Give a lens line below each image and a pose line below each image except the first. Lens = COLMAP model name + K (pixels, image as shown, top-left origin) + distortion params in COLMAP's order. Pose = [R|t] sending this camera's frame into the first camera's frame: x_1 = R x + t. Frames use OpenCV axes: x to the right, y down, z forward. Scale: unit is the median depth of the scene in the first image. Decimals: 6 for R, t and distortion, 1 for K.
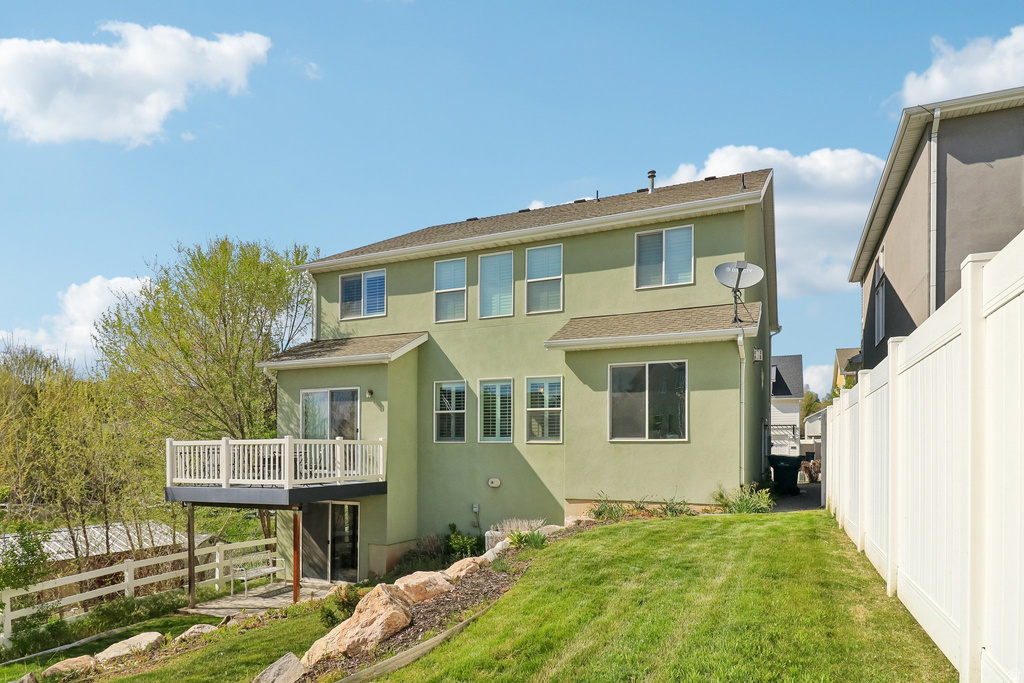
lens RADIAL K [[614.4, 0, 494.7], [0, 614.4, 446.2], [0, 0, 1]] dist [-0.000166, -0.004970]
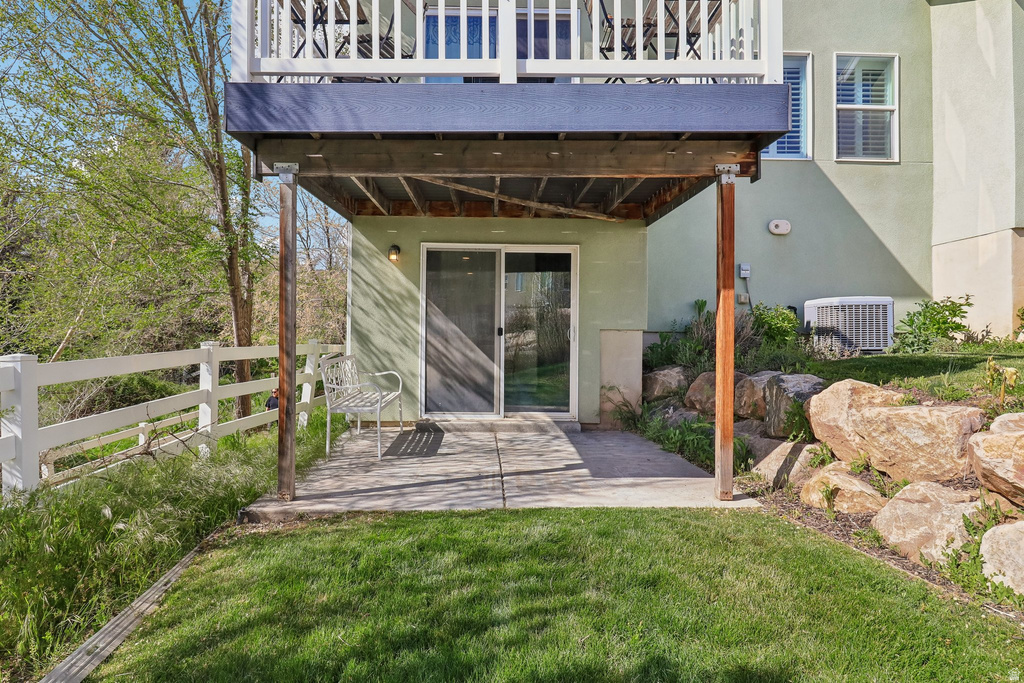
lens RADIAL K [[566.8, 0, 492.5], [0, 566.8, 341.3], [0, 0, 1]] dist [-0.012289, -0.001162]
pose [[0.889203, 0.002184, 0.457508, -0.498911], [-0.005423, 0.999969, 0.005767, 0.168912], [-0.457481, -0.007609, 0.889187, 0.648016]]
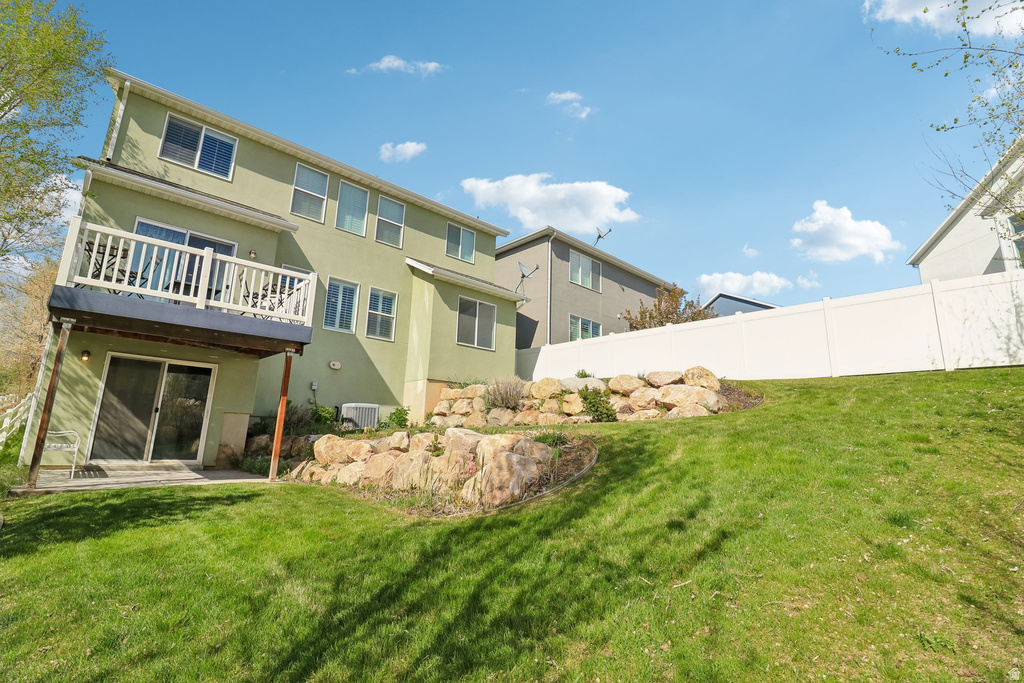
lens RADIAL K [[493.5, 0, 522.4], [0, 493.5, 328.9], [0, 0, 1]] dist [-0.000887, -0.012324]
pose [[0.349232, 0.218151, 0.911289, -0.745426], [-0.029147, 0.974581, -0.222132, 0.190143], [-0.936583, 0.051014, 0.346713, 0.346580]]
